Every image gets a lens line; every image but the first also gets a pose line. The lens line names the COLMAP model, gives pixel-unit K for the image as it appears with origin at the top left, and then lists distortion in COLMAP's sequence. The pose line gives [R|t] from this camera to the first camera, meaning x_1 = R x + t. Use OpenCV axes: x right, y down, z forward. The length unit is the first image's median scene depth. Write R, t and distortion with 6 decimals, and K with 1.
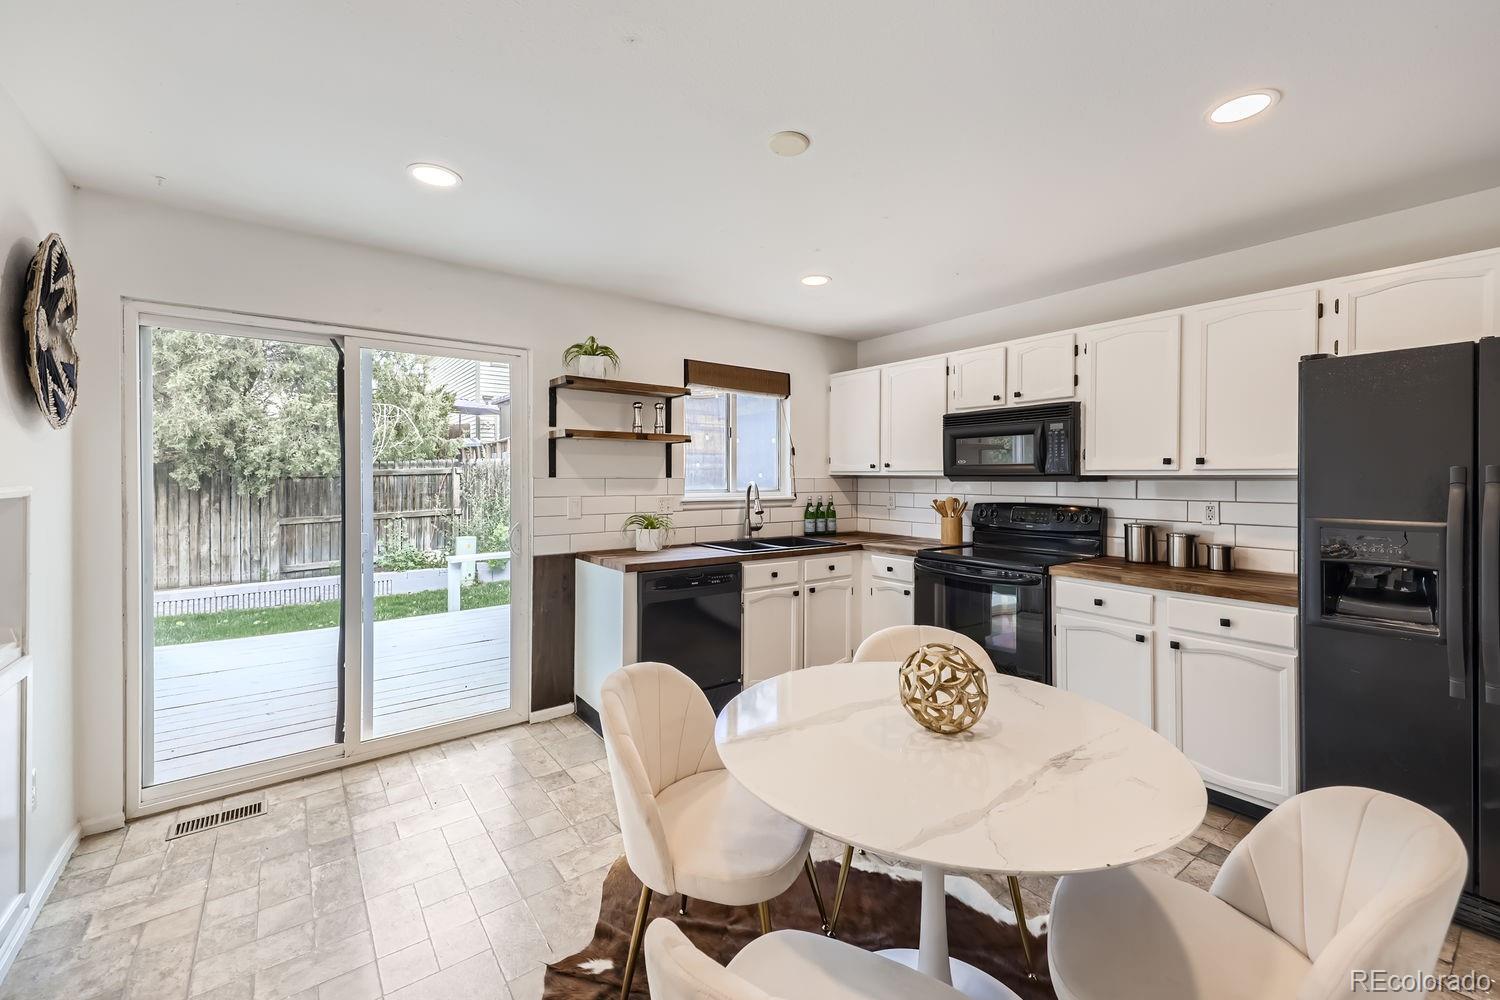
lens RADIAL K [[596.1, 0, 752.6], [0, 596.1, 488.3], [0, 0, 1]] dist [0.044348, -0.014670]
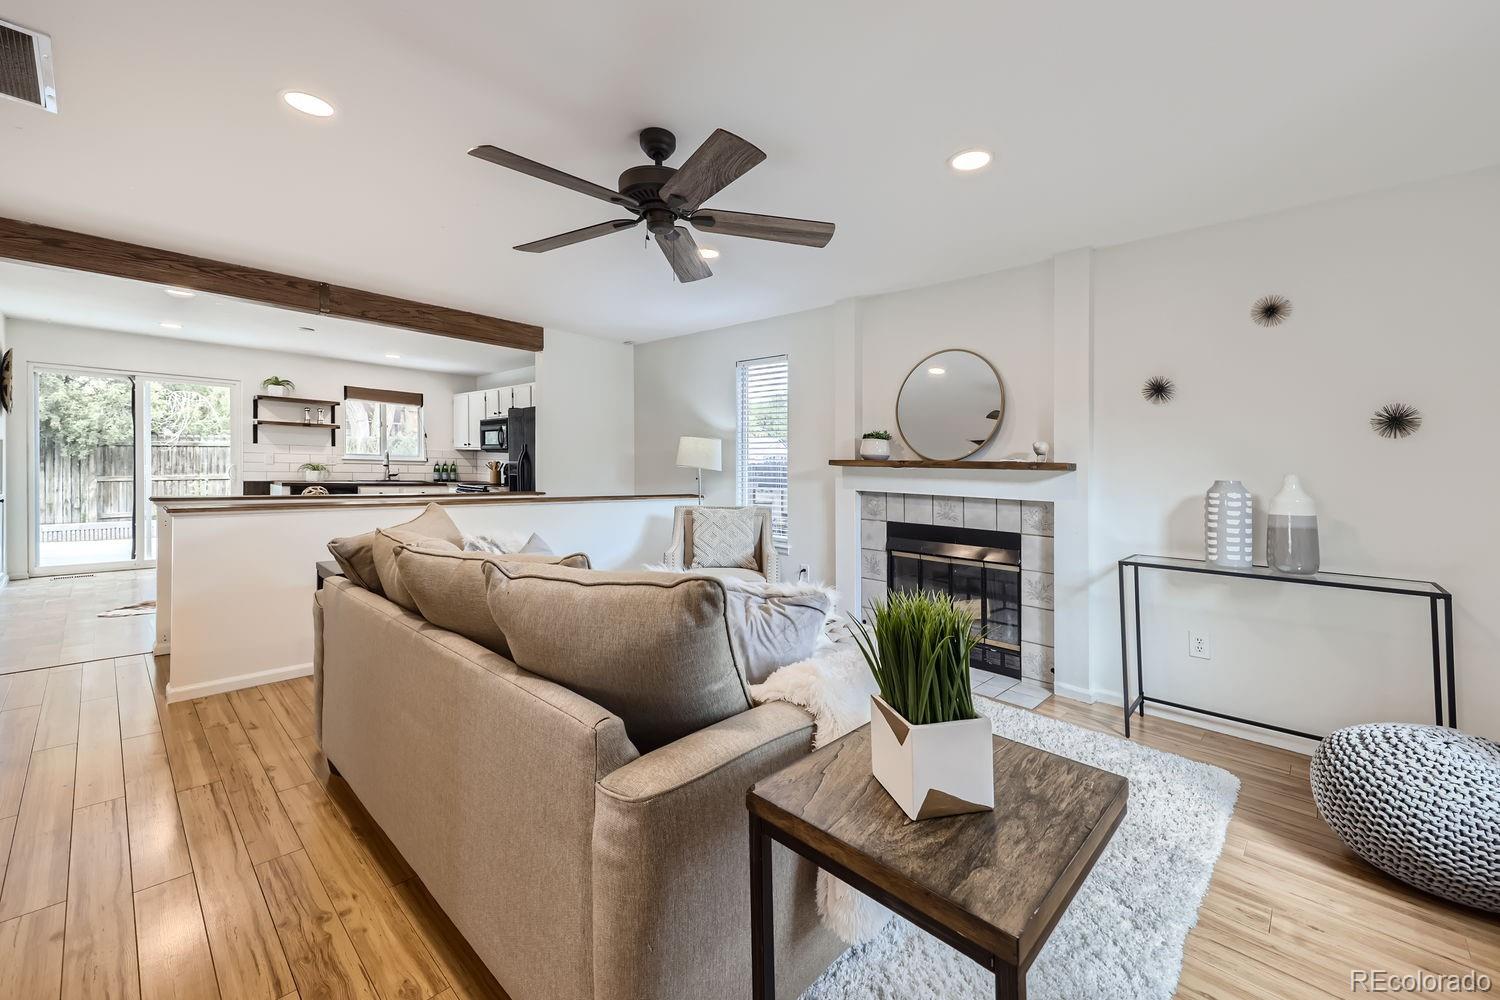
lens RADIAL K [[596.1, 0, 752.6], [0, 596.1, 488.3], [0, 0, 1]] dist [0.044348, -0.014670]
pose [[0.986879, 0.015708, 0.160698, 0.901535], [-0.018835, 0.999661, 0.017955, 0.057607], [-0.160361, -0.020746, 0.986840, -1.190369]]
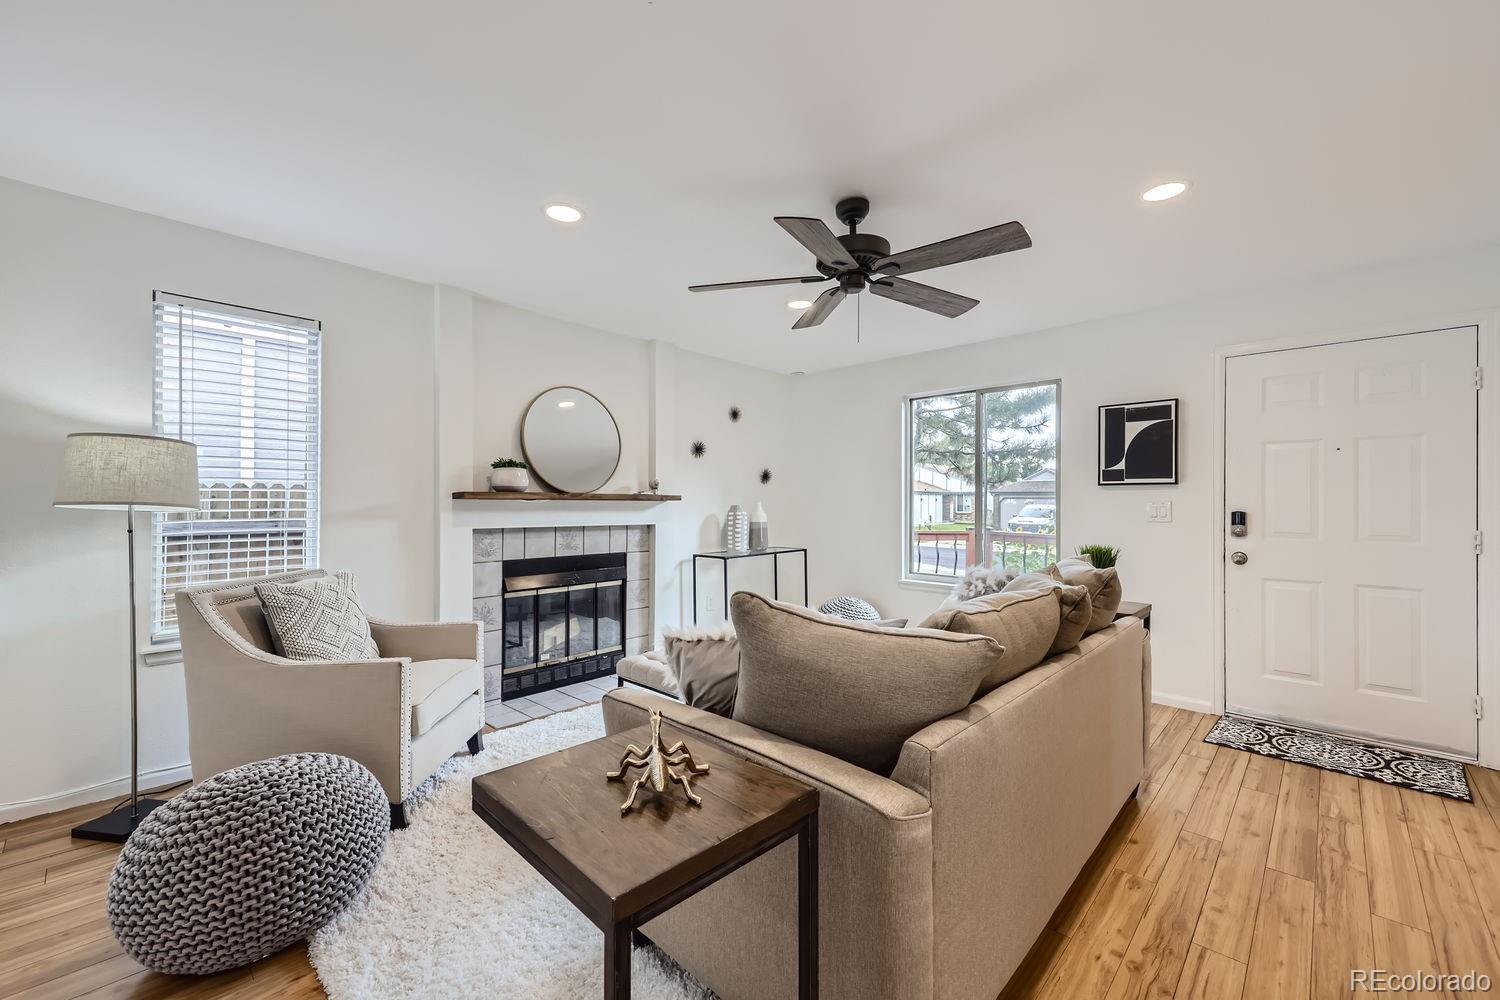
lens RADIAL K [[598.1, 0, 750.0], [0, 598.1, 500.0], [0, 0, 1]] dist [0.001745, 0.000333]
pose [[-0.146112, 0.003425, 0.989262, 0.304396], [0.014440, 0.999895, -0.001329, 0.041999], [-0.989163, 0.014091, -0.146146, -0.404785]]
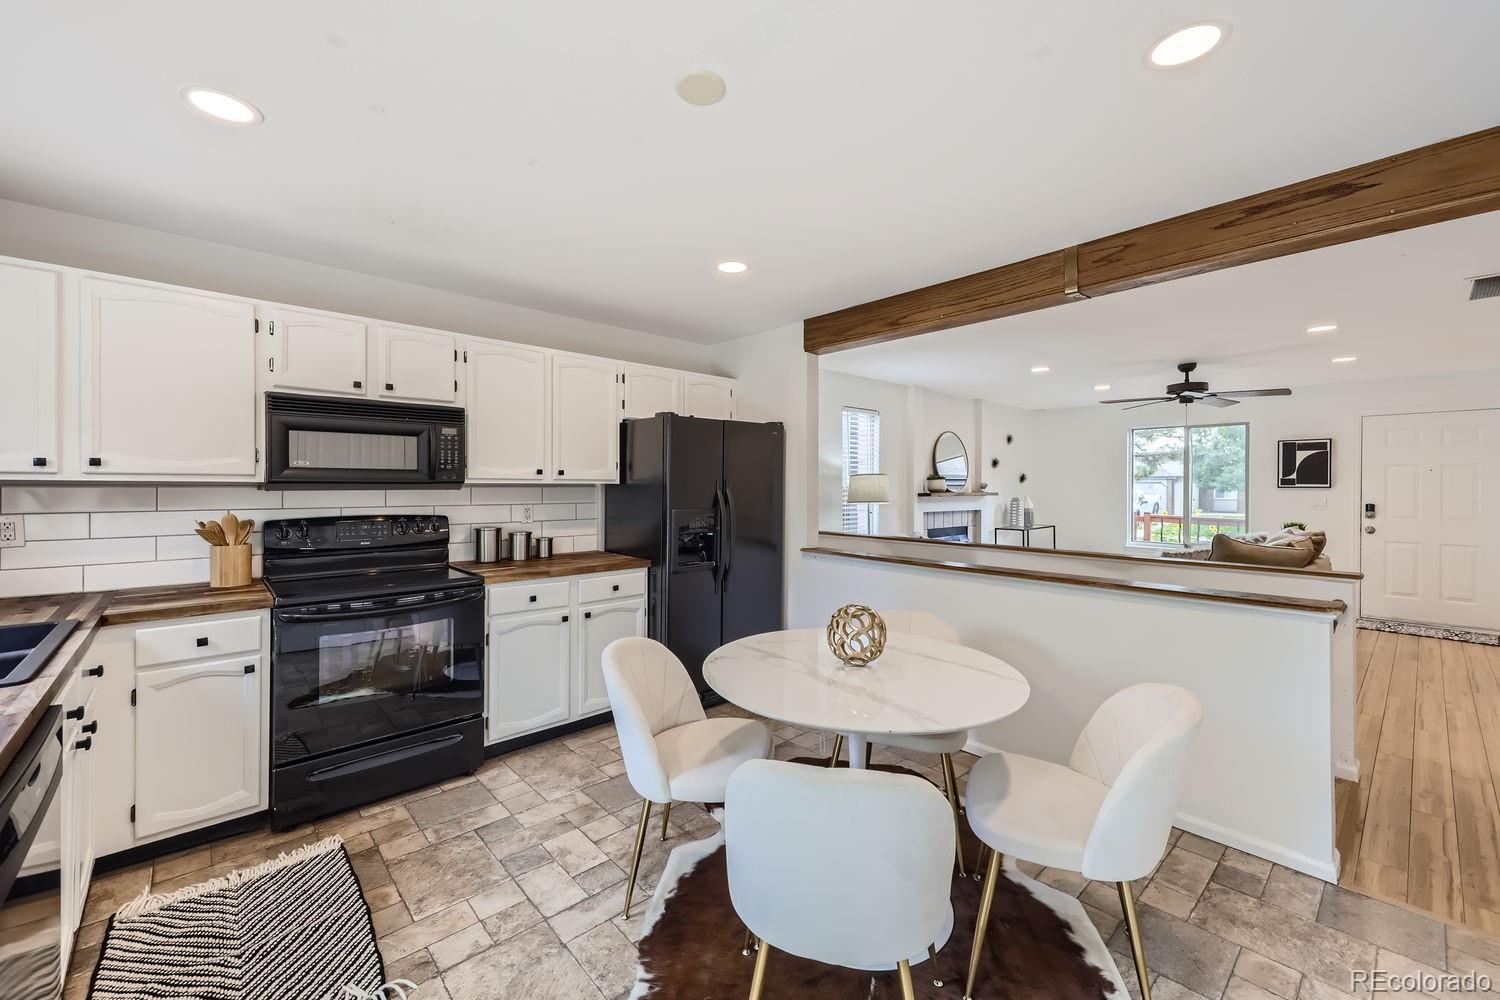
lens RADIAL K [[608.7, 0, 747.7], [0, 608.7, 488.3], [0, 0, 1]] dist [0.010713, -0.000467]
pose [[-0.079211, -0.006818, 0.996835, -0.406196], [0.015664, 0.999845, 0.008083, -0.011419], [-0.996735, 0.016254, -0.079092, 0.508075]]
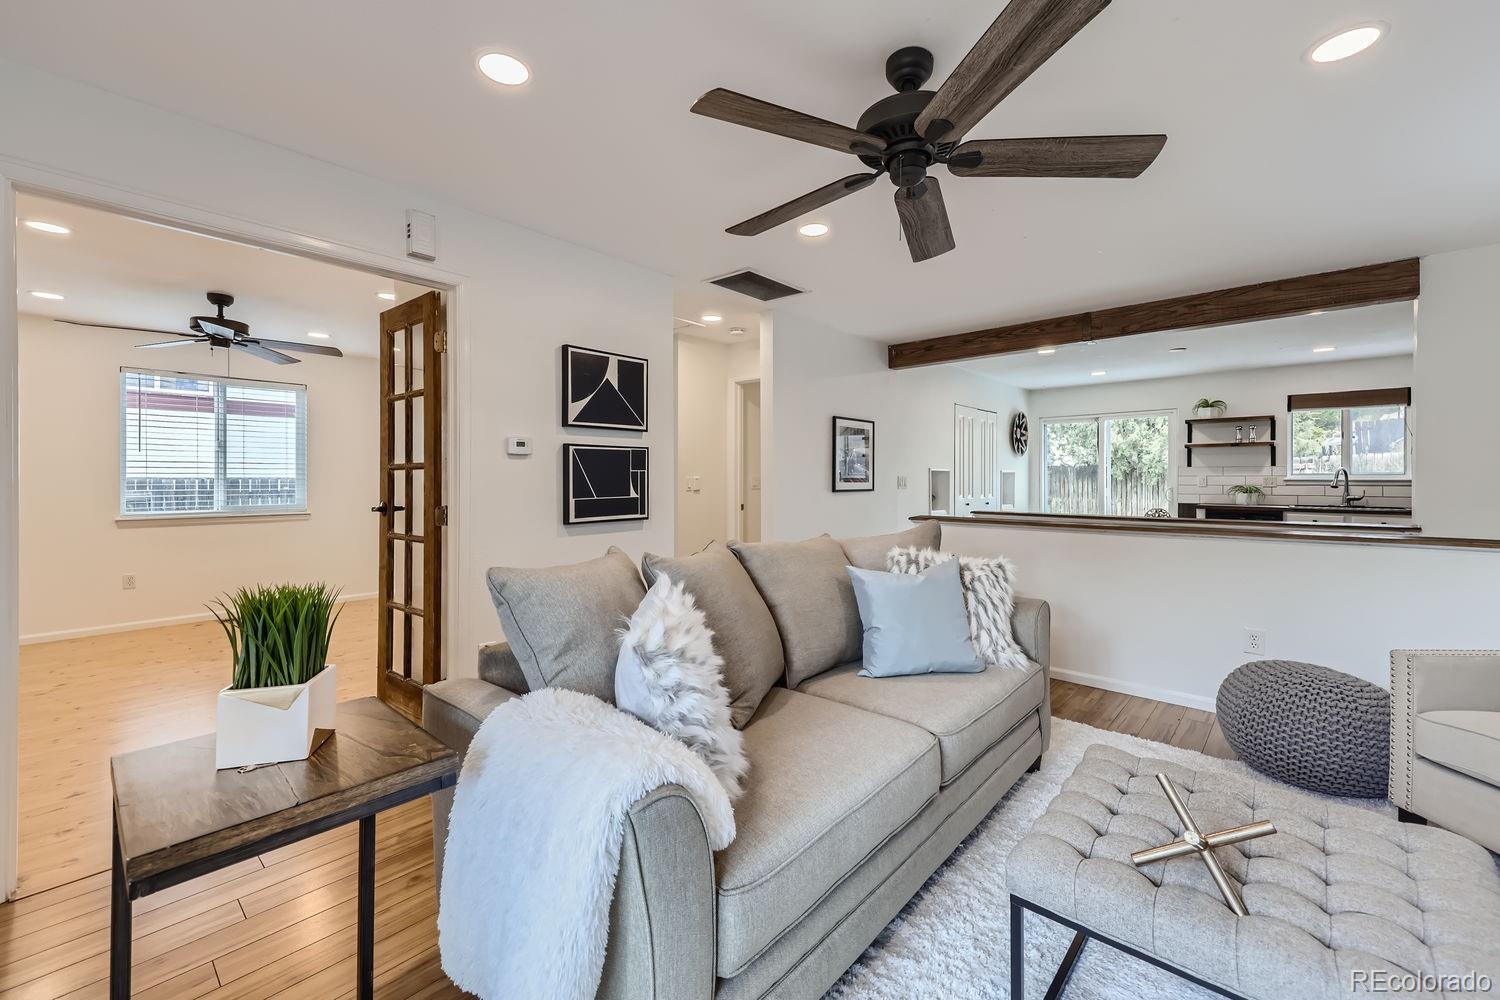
lens RADIAL K [[606.3, 0, 754.0], [0, 606.3, 480.9], [0, 0, 1]] dist [0.018520, -0.000033]
pose [[0.184743, 0.001510, -0.982786, 1.332852], [-0.016559, 0.999862, -0.001576, 0.052479], [0.982647, 0.016566, 0.184743, -0.804418]]
